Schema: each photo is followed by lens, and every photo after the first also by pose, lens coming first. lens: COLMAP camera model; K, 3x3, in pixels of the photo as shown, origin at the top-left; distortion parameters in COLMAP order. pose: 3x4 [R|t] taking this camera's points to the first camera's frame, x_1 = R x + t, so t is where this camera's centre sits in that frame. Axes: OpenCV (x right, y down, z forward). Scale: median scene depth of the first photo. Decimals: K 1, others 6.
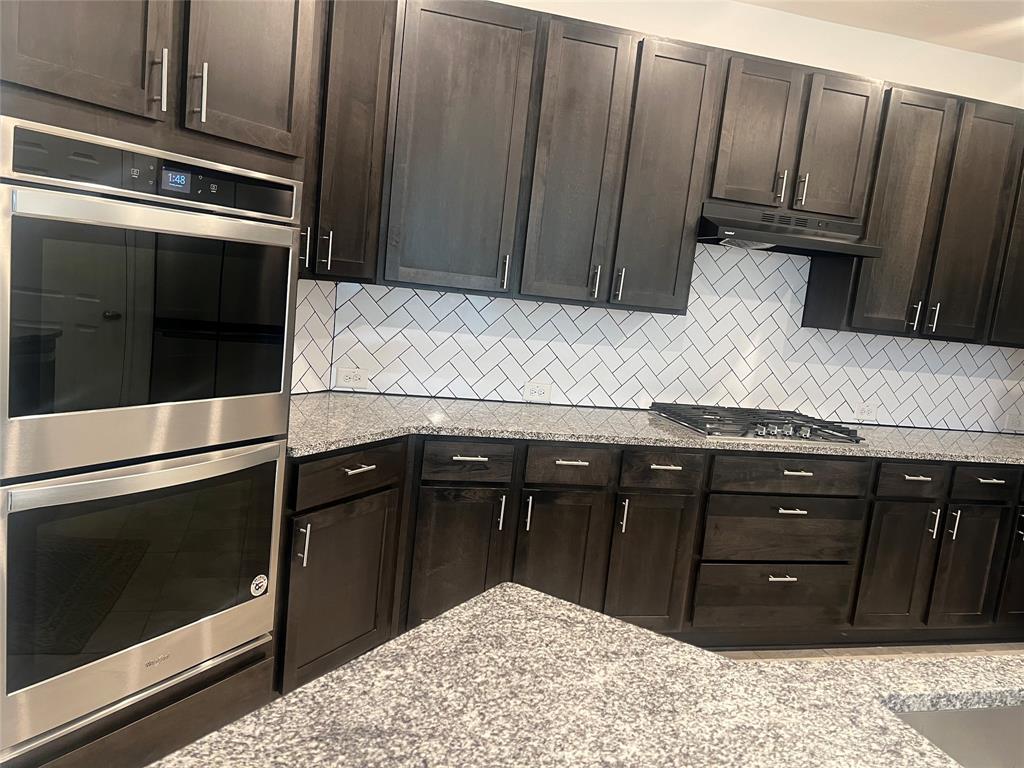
lens RADIAL K [[769.7, 0, 502.8], [0, 769.7, 394.1], [0, 0, 1]] dist [0.043344, -0.038594]
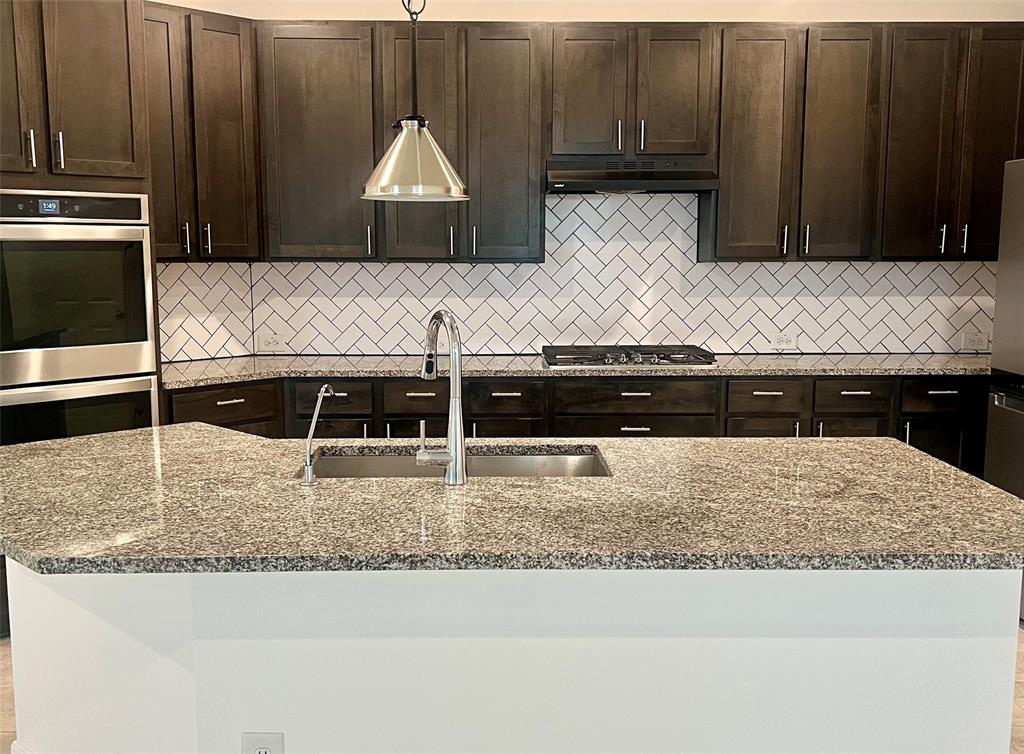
lens RADIAL K [[1069.5, 0, 501.2], [0, 1069.5, 404.2], [0, 0, 1]] dist [0.060179, 0.000000]
pose [[0.966629, -0.068719, -0.246791, 0.543666], [0.066175, 0.997635, -0.018599, 0.126368], [0.247486, 0.001647, 0.968890, -0.504759]]
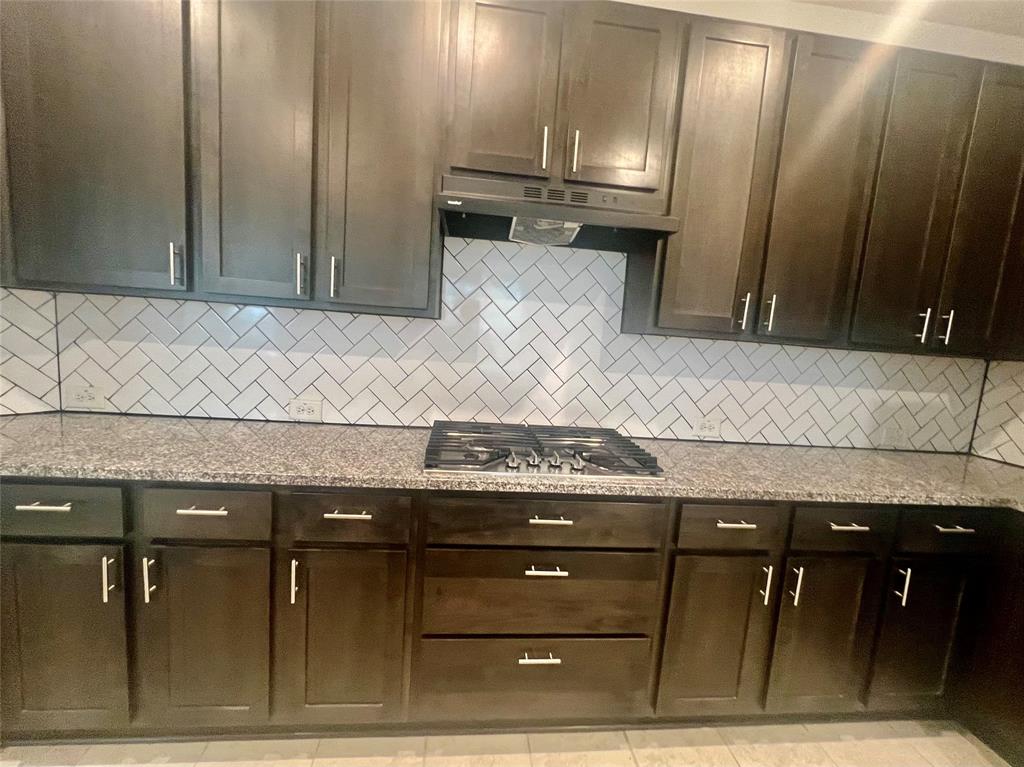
lens RADIAL K [[450.9, 0, 511.1], [0, 450.9, 389.3], [0, 0, 1]] dist [0.002553, 0.000017]
pose [[0.988331, -0.013254, -0.151745, 0.390178], [0.009413, 0.999618, -0.026000, -0.011480], [0.152032, 0.024268, 0.988078, 0.541942]]
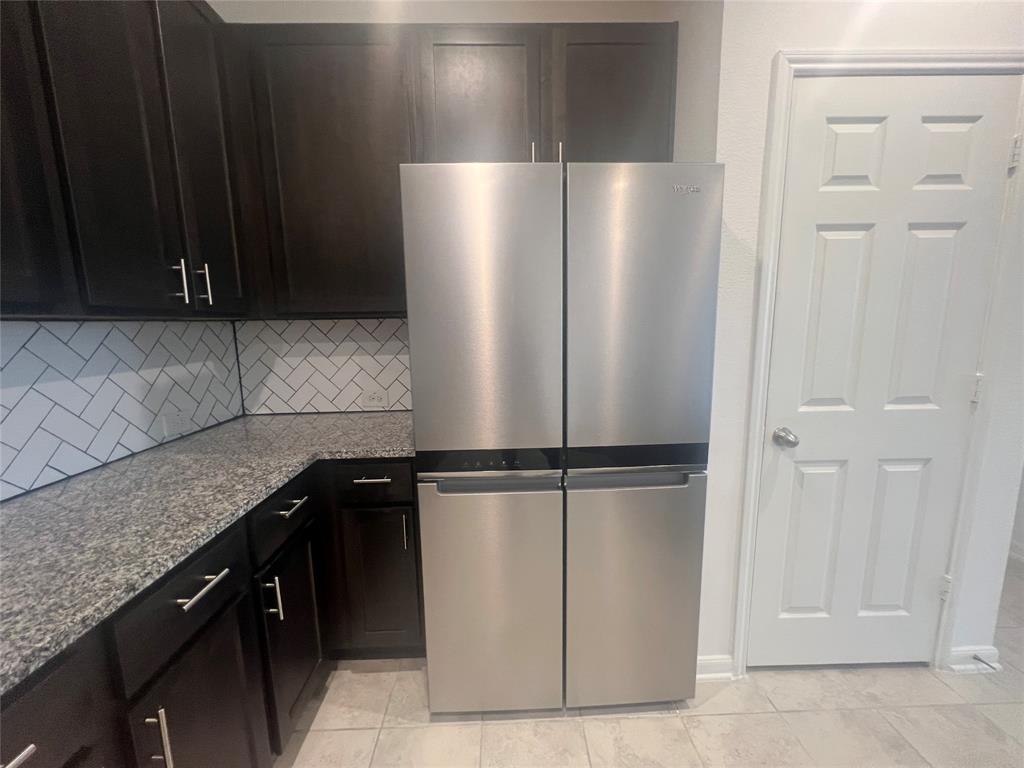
lens RADIAL K [[408.1, 0, 514.2], [0, 408.1, 384.2], [0, 0, 1]] dist [0.000215, 0.000063]
pose [[0.213500, -0.250878, 0.944181, 0.476694], [0.181542, 0.959820, 0.213982, -0.029837], [-0.959927, 0.125723, 0.250466, 0.761338]]
